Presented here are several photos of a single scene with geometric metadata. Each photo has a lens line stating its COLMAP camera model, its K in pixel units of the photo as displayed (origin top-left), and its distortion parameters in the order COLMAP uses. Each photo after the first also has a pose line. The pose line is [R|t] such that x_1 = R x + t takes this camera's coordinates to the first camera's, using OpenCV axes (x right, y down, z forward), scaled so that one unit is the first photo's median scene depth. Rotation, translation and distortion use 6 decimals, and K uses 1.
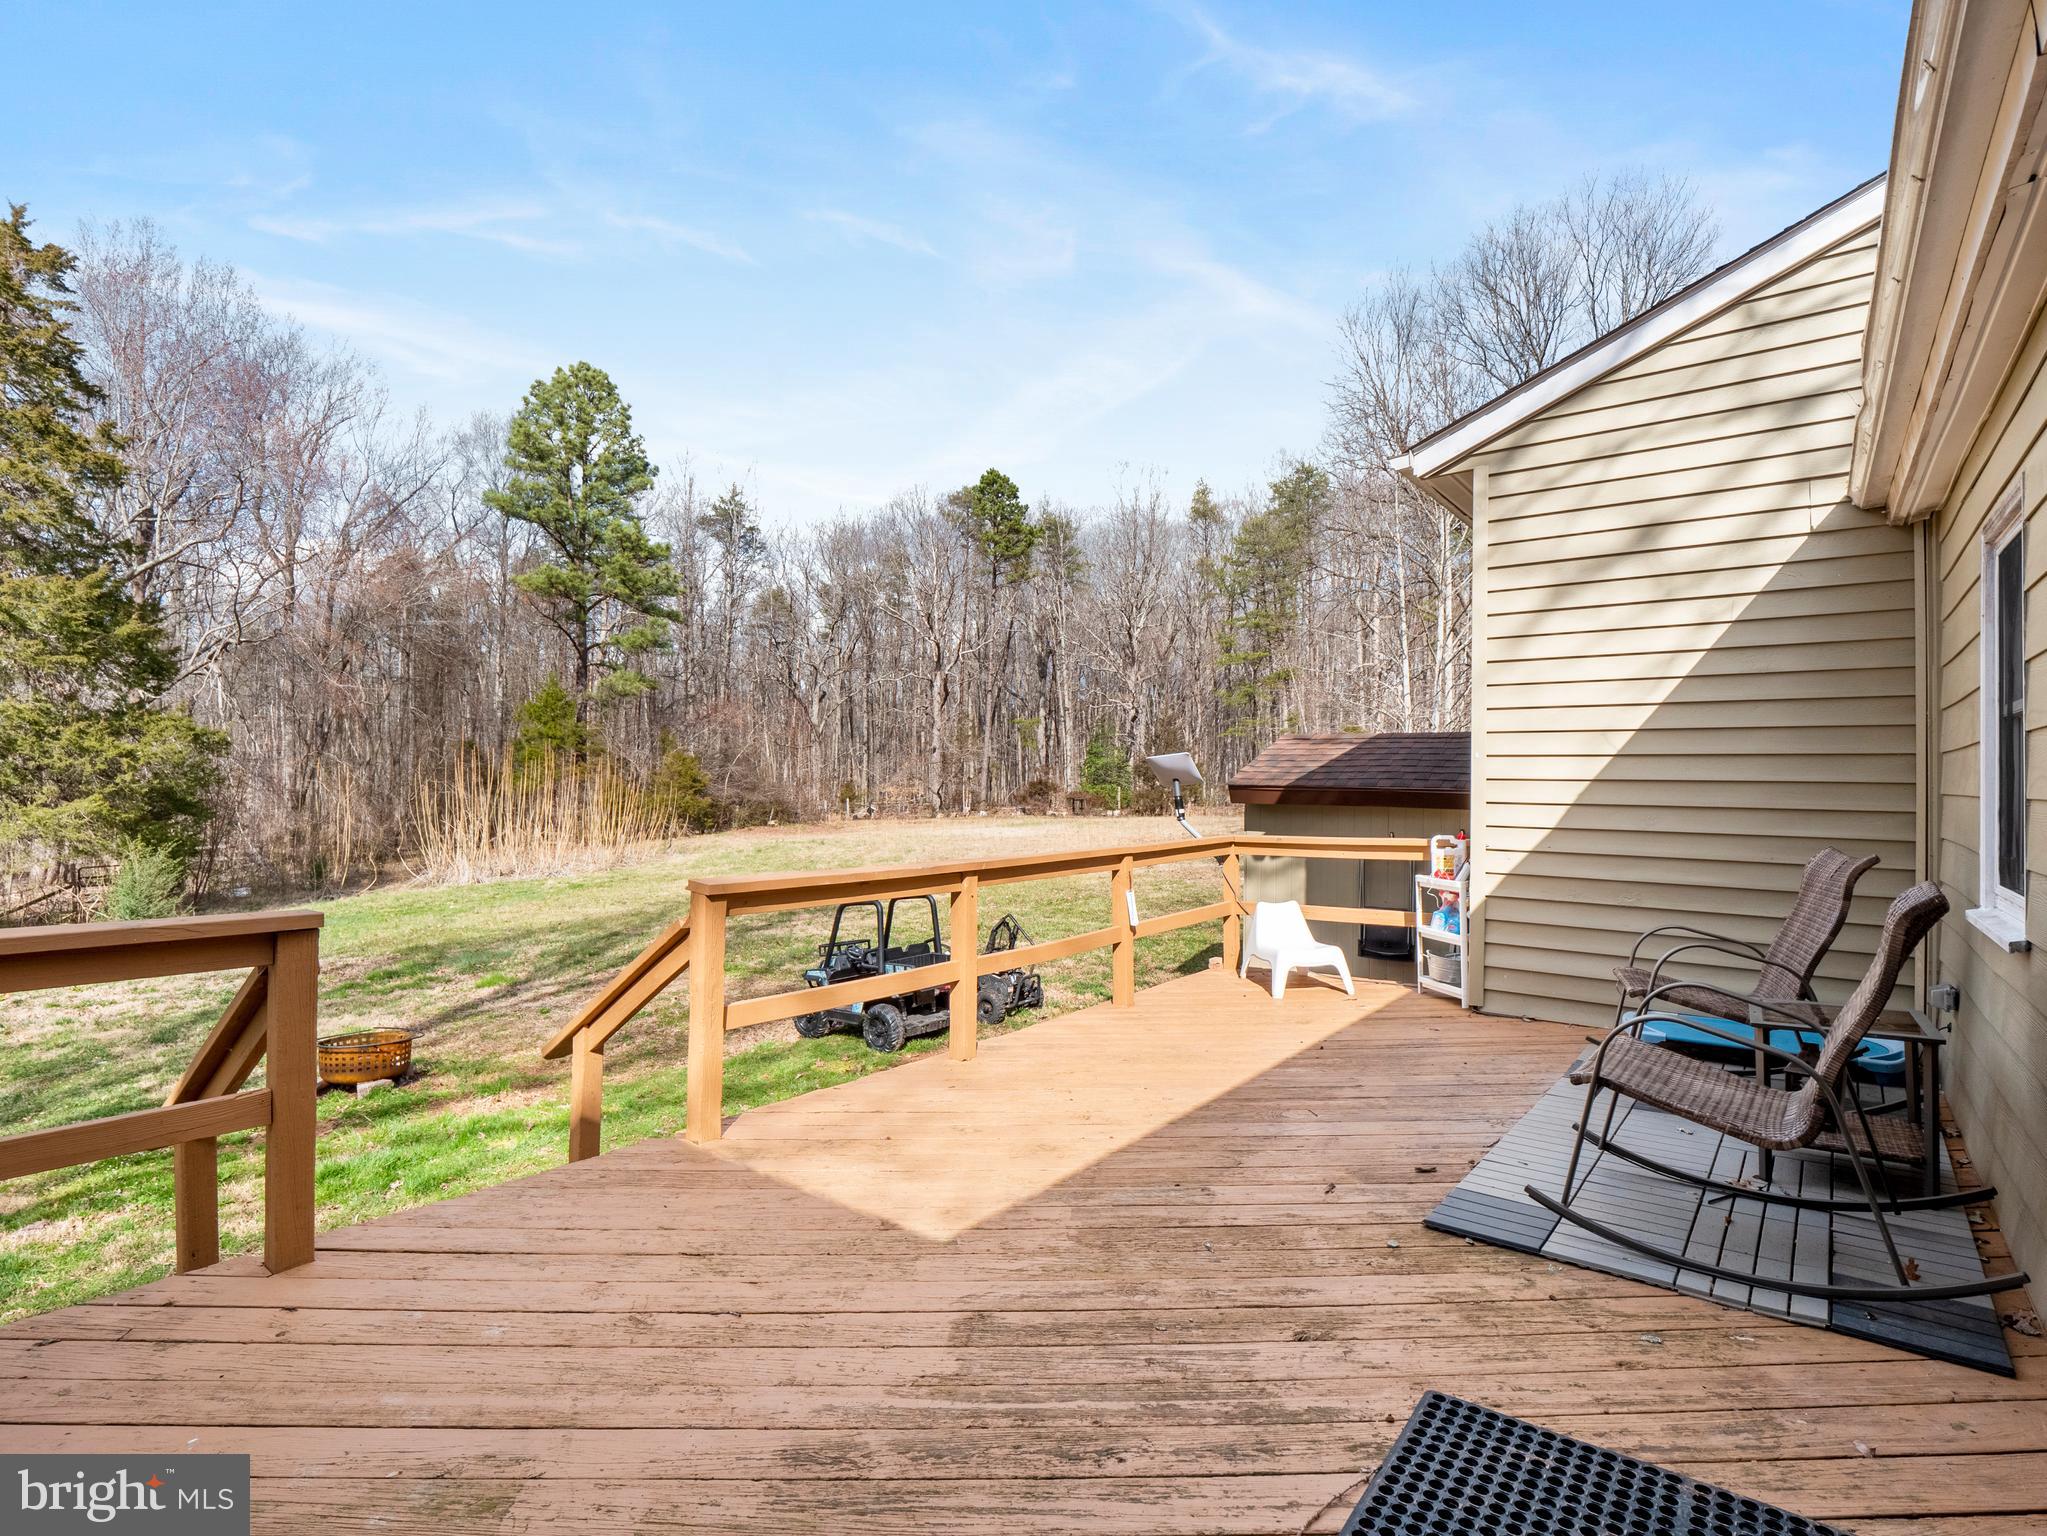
lens RADIAL K [[1018.8, 0, 1026.0], [0, 1018.8, 769.9], [0, 0, 1]] dist [-0.003686, -0.000500]
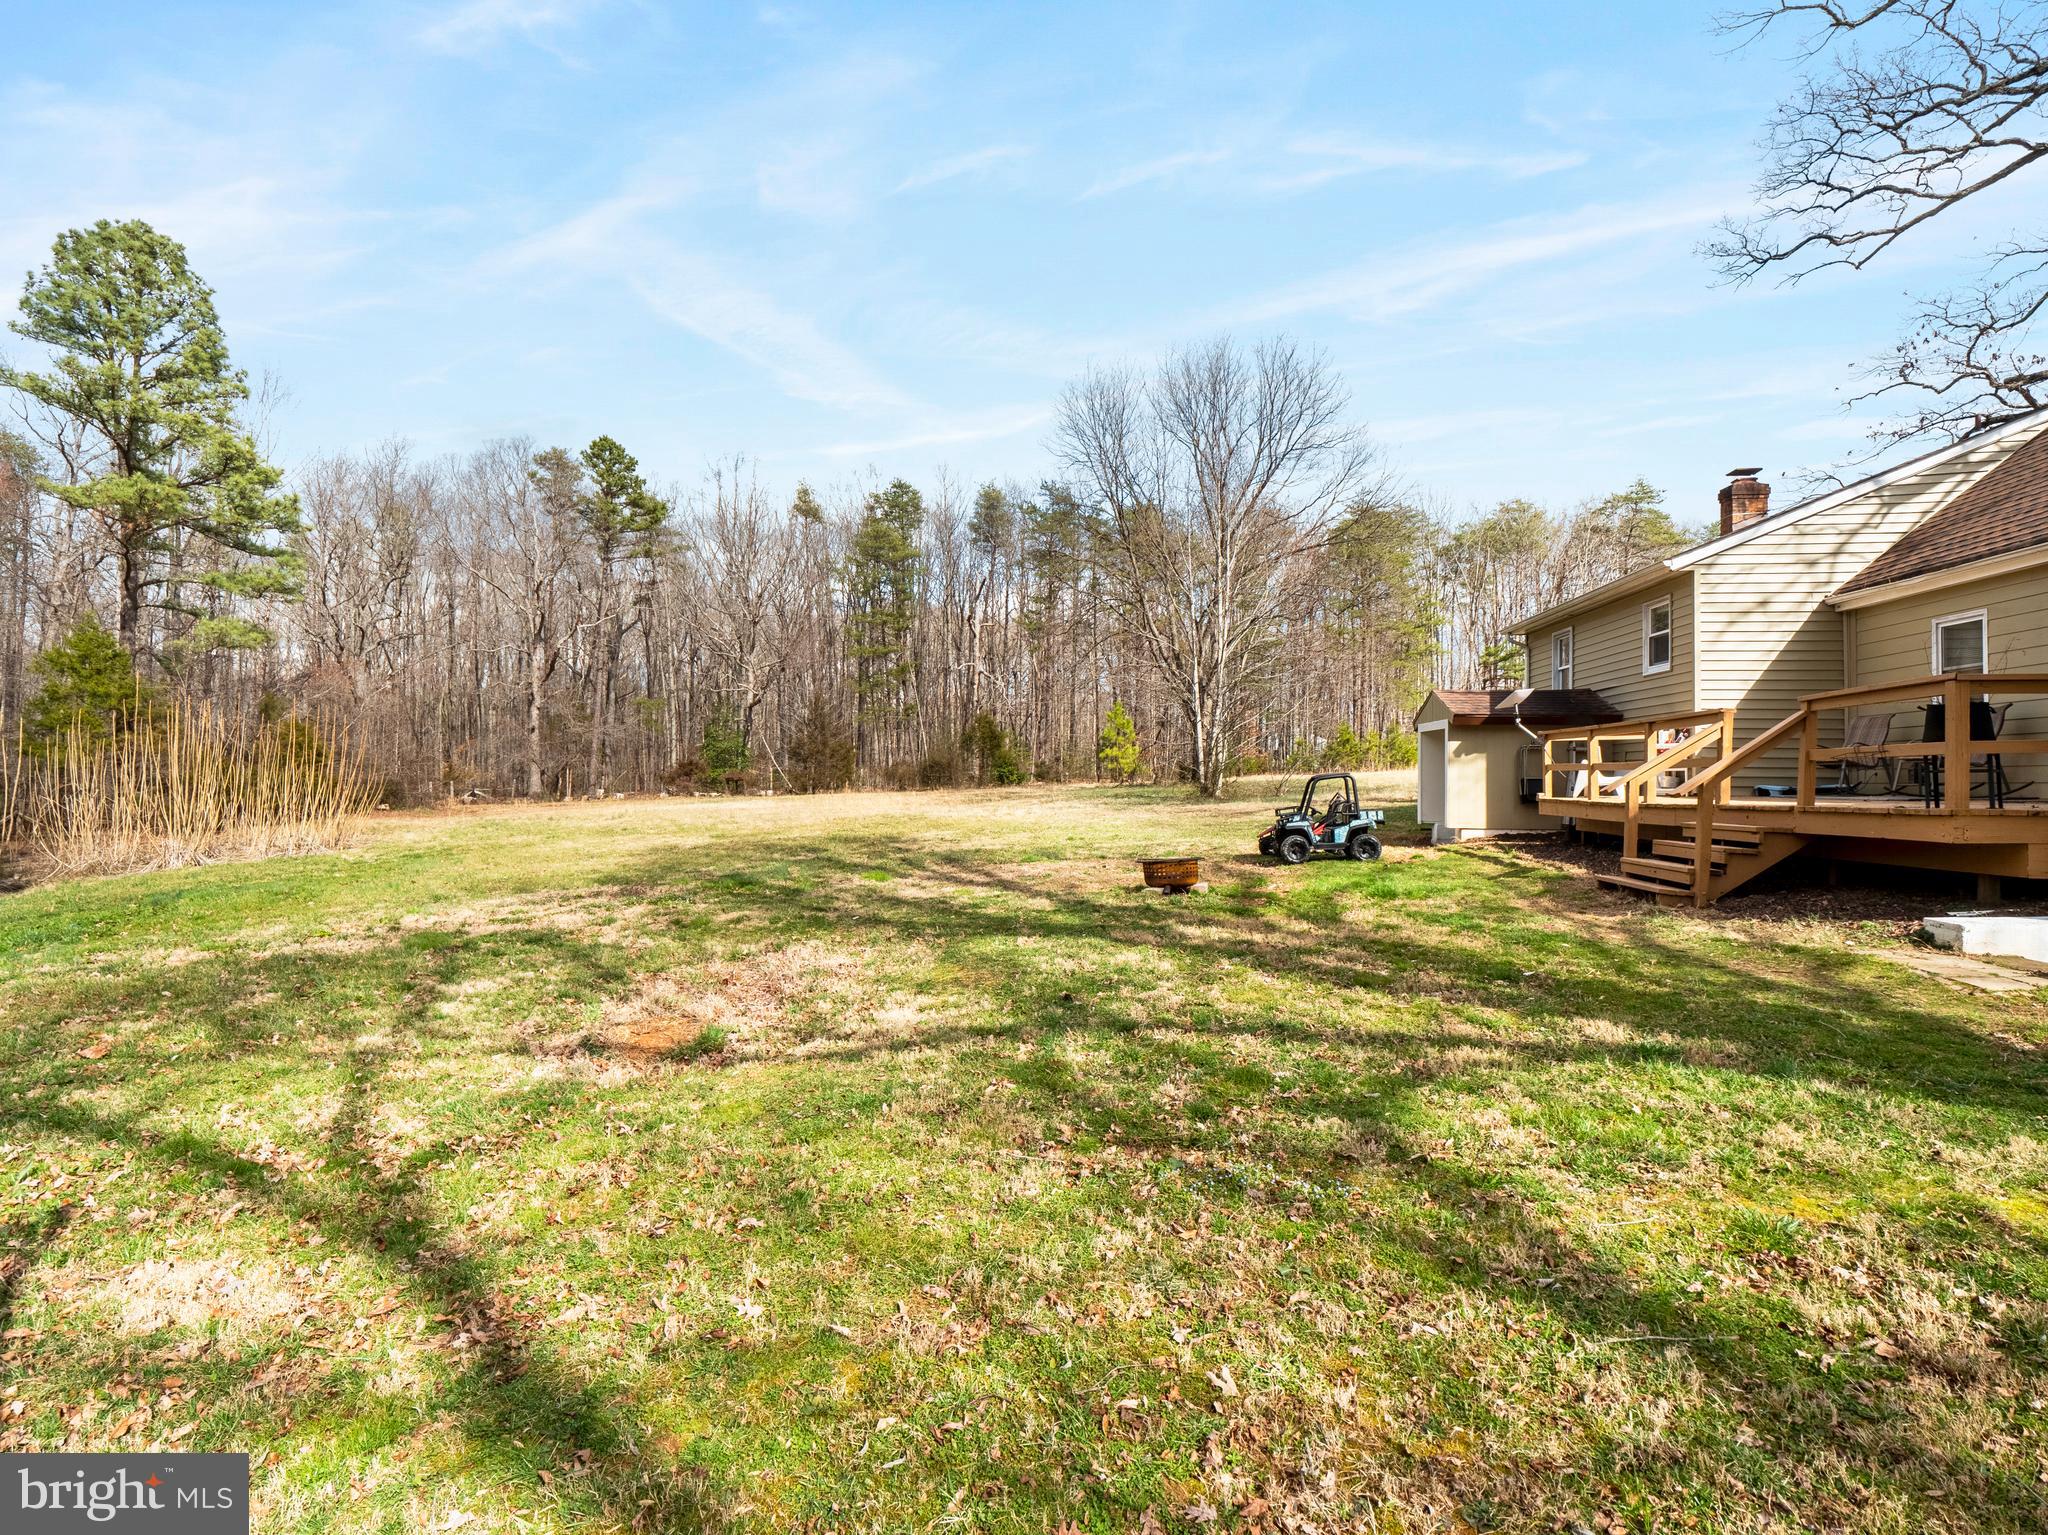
lens RADIAL K [[1019.3, 0, 1028.4], [0, 1019.3, 771.2], [0, 0, 1]] dist [-0.003686, -0.000500]
pose [[0.838760, -0.001341, 0.544500, -0.221773], [0.000794, 0.999999, 0.001240, 0.017516], [-0.544501, -0.000607, 0.838760, -0.015480]]
